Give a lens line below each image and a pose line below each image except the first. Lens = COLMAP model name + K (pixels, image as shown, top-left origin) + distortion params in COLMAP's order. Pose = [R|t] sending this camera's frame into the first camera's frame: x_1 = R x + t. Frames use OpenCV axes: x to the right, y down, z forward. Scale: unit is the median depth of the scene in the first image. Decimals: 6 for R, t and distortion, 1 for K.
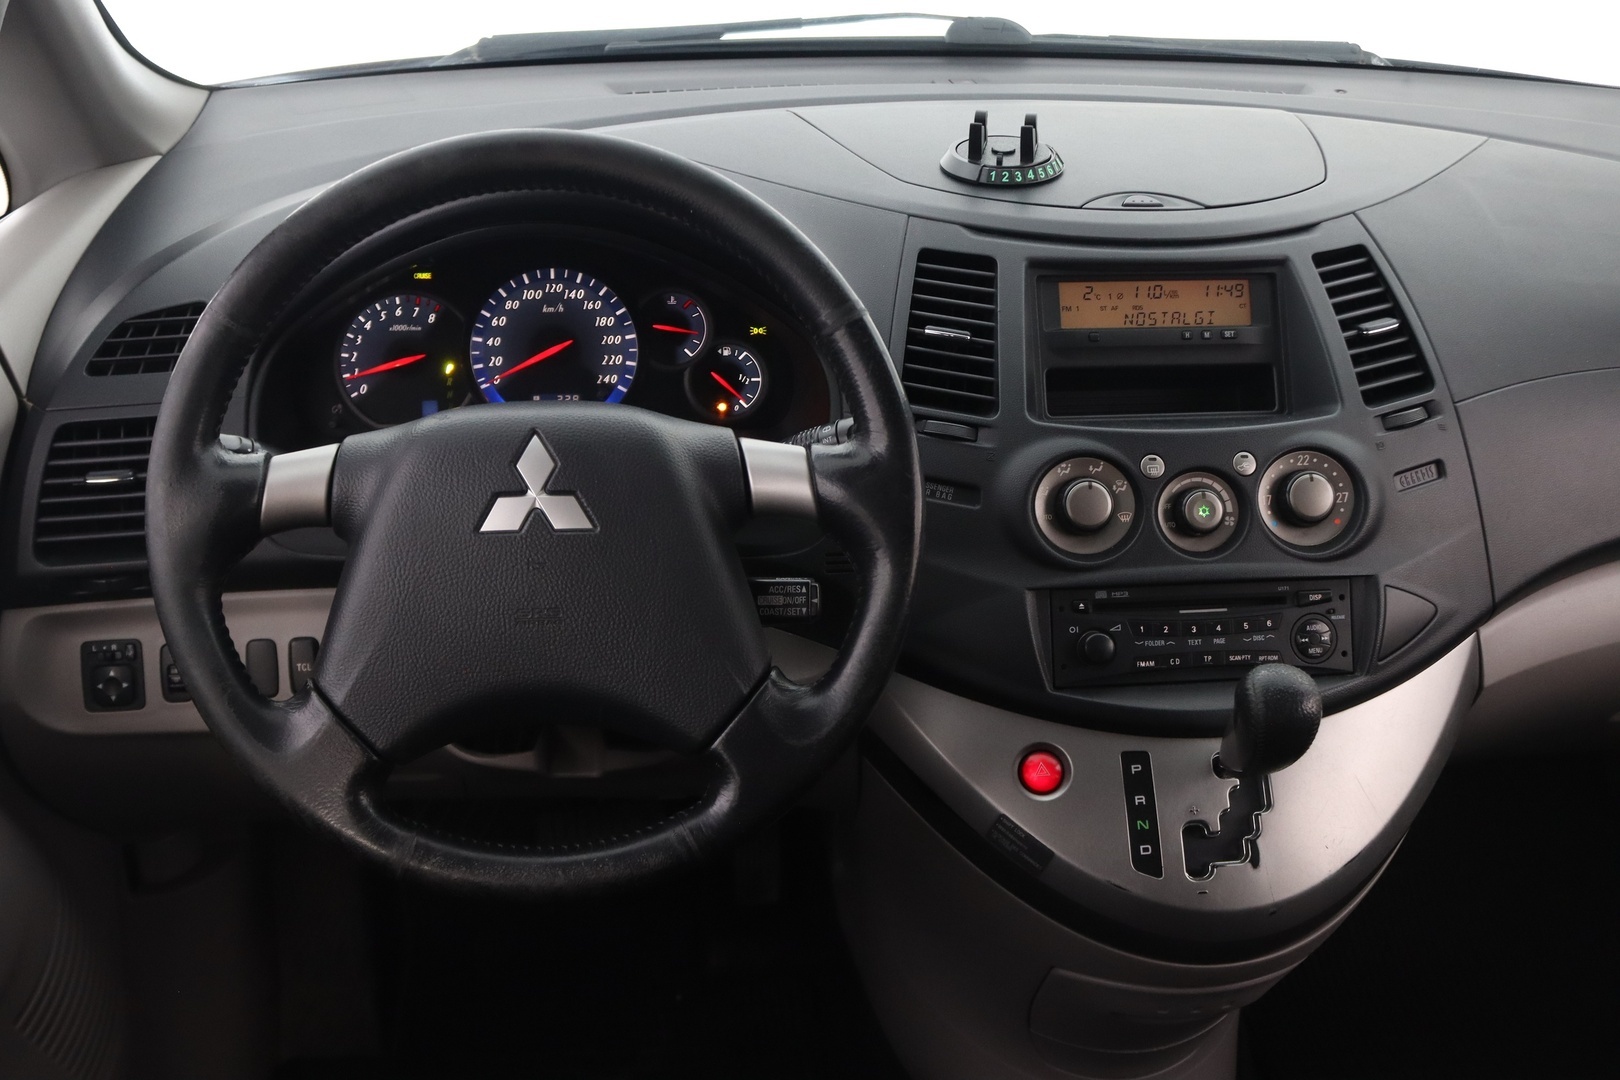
lens RADIAL K [[1711.7, 0, 812.7], [0, 1711.7, 585.9], [0, 0, 1]] dist [-0.059436, 0.008139]
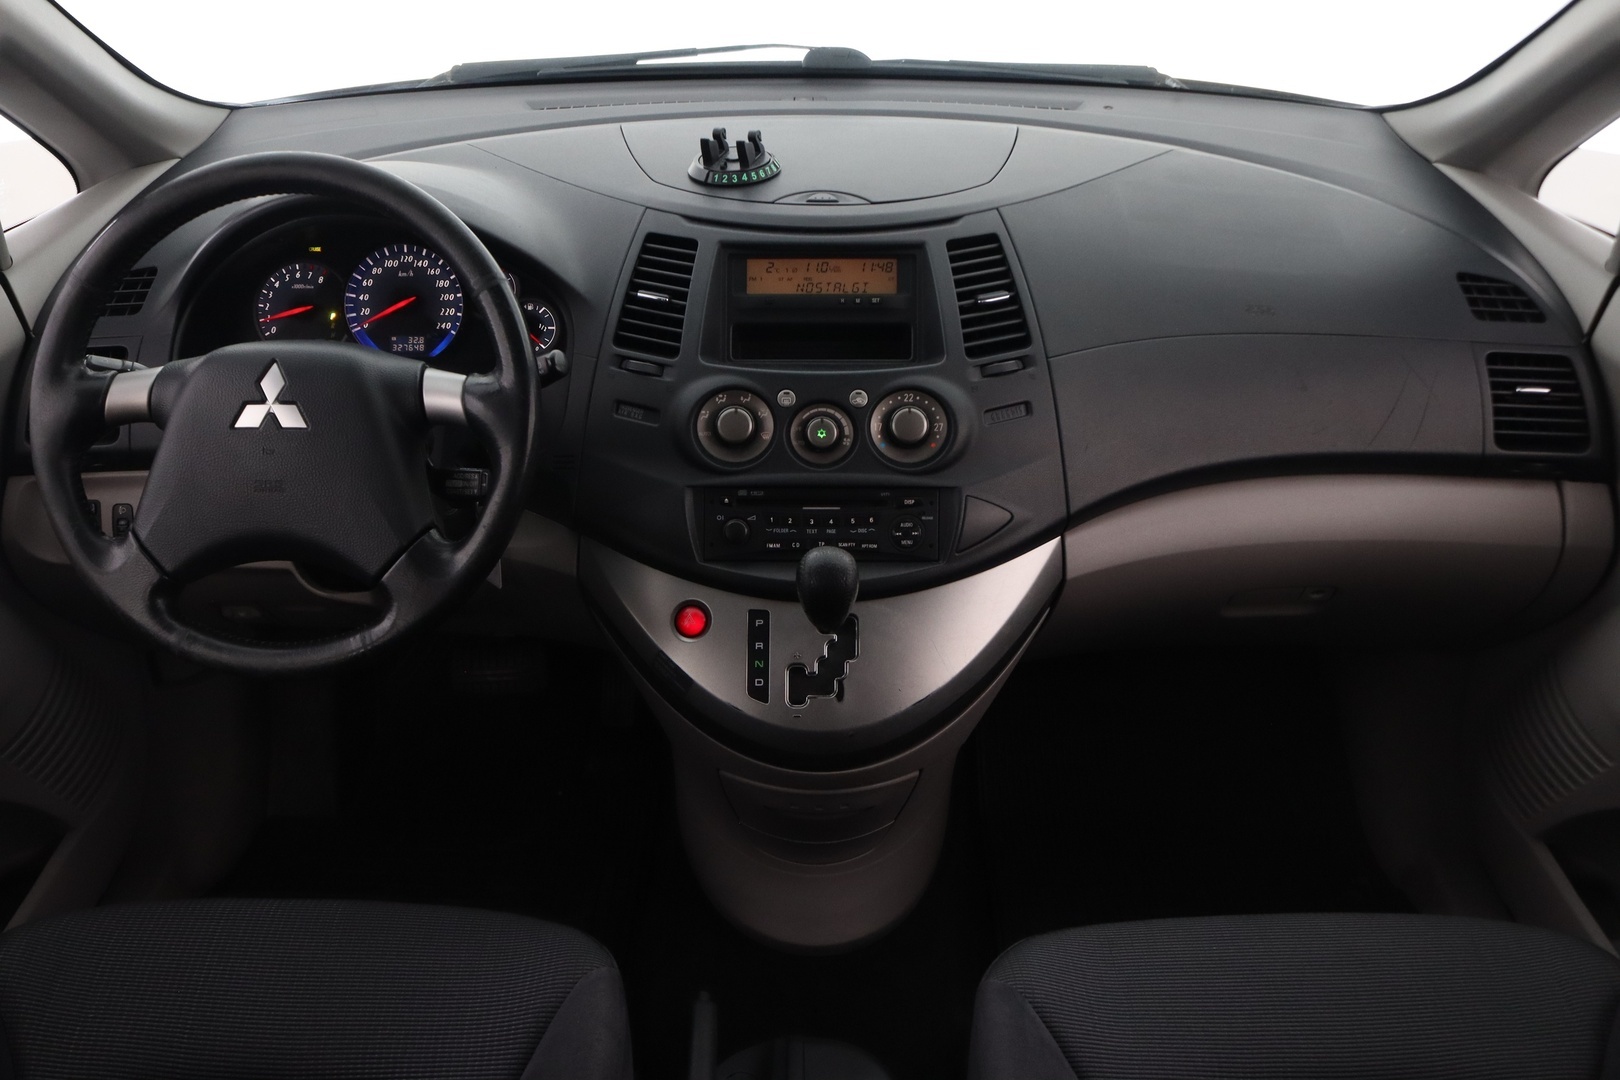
lens RADIAL K [[1474.1, 0, 798.0], [0, 1474.1, 583.8], [0, 0, 1]] dist [-0.124618, 0.119876]
pose [[0.989577, 0.048275, -0.135676, 0.354633], [-0.041511, 0.997771, 0.052252, 0.013460], [0.137896, -0.046075, 0.989374, -0.137695]]
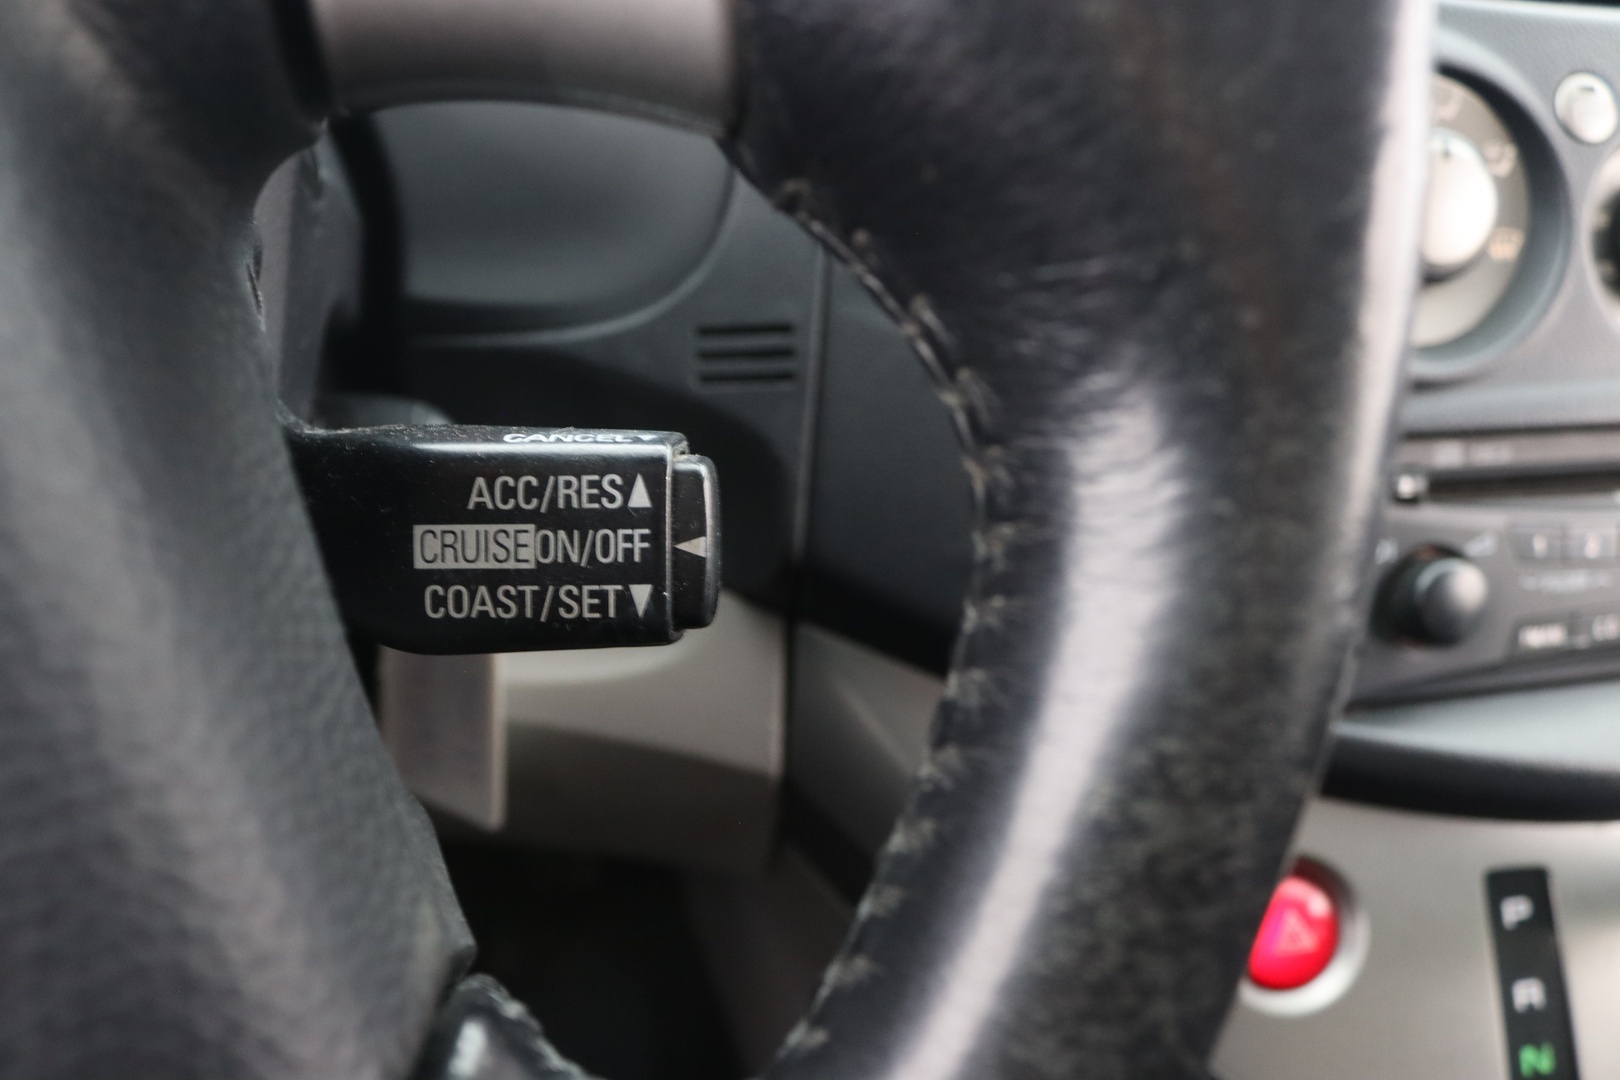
lens RADIAL K [[1329.0, 0, 810.0], [0, 1329.0, 540.0], [0, 0, 1]] dist [-0.085779, 0.082365]
pose [[0.992645, -0.008884, 0.120734, -0.003345], [-0.005794, 0.992674, 0.120686, -0.009751], [-0.120922, -0.120498, 0.985321, 0.697726]]
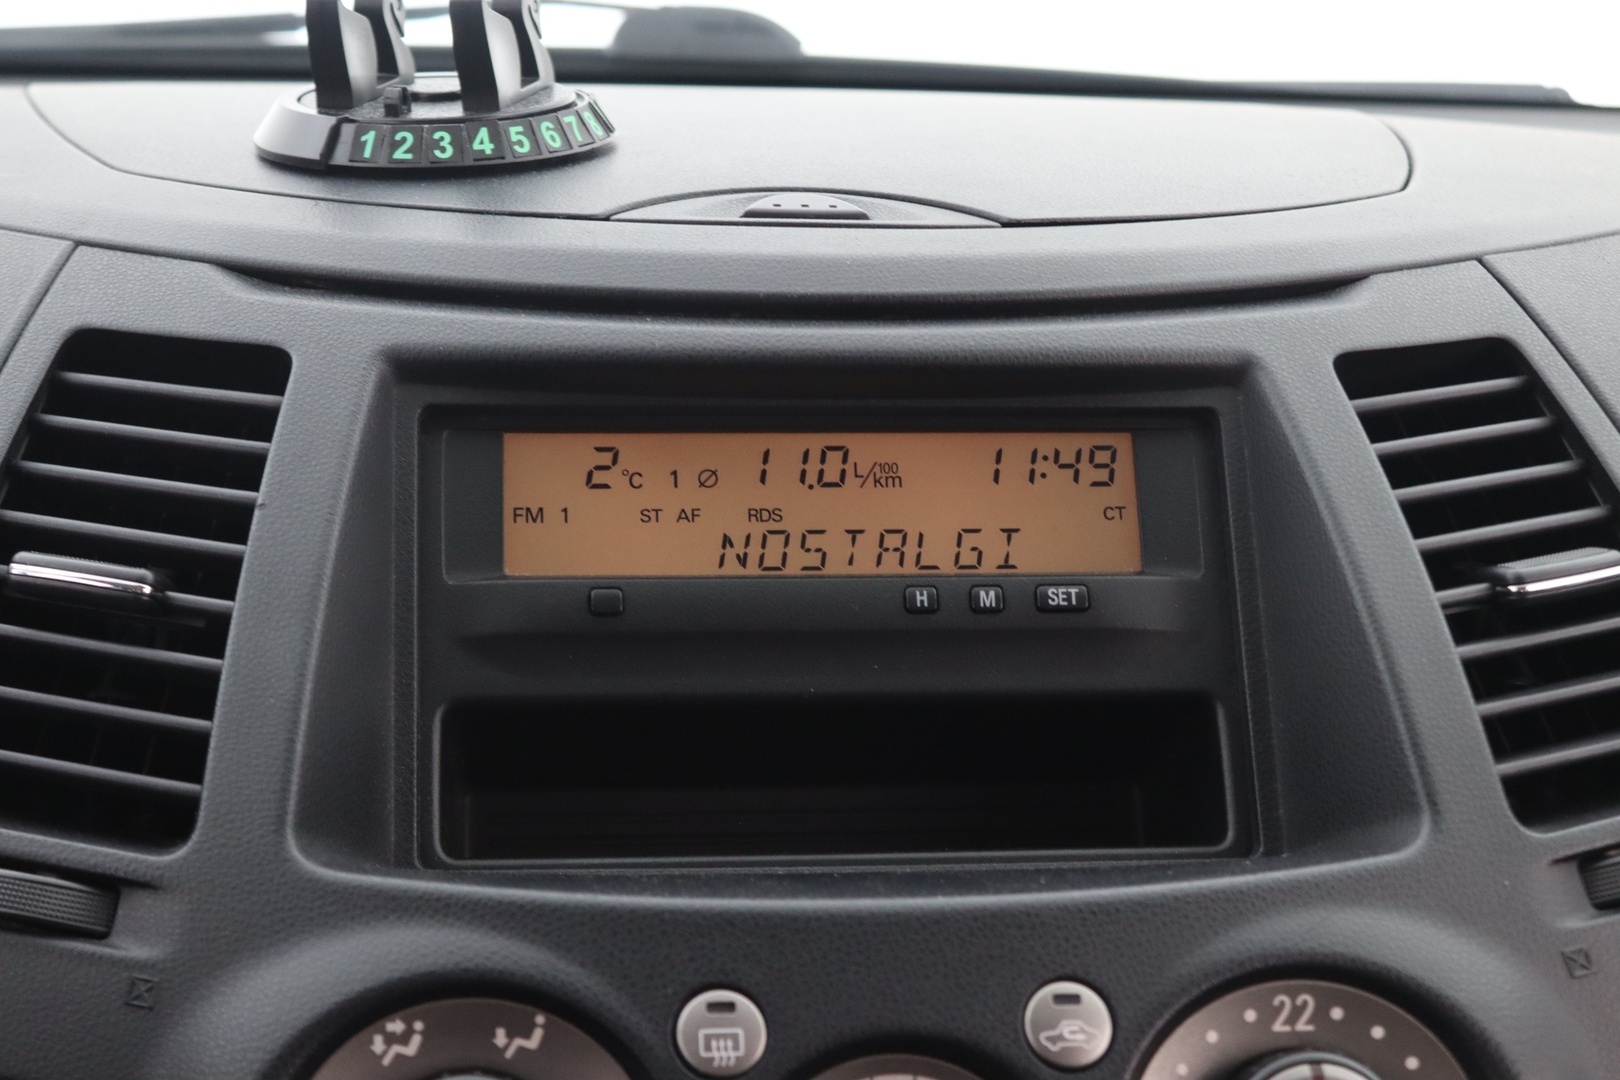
lens RADIAL K [[2702.3, 0, 776.8], [0, 2702.3, 540.6], [0, 0, 1]] dist [-0.040853, 0.119691]
pose [[0.999642, 0.001864, -0.026693, 0.209453], [-0.008573, 0.967294, -0.253511, -0.035026], [0.025348, 0.253650, 0.966964, 0.536822]]
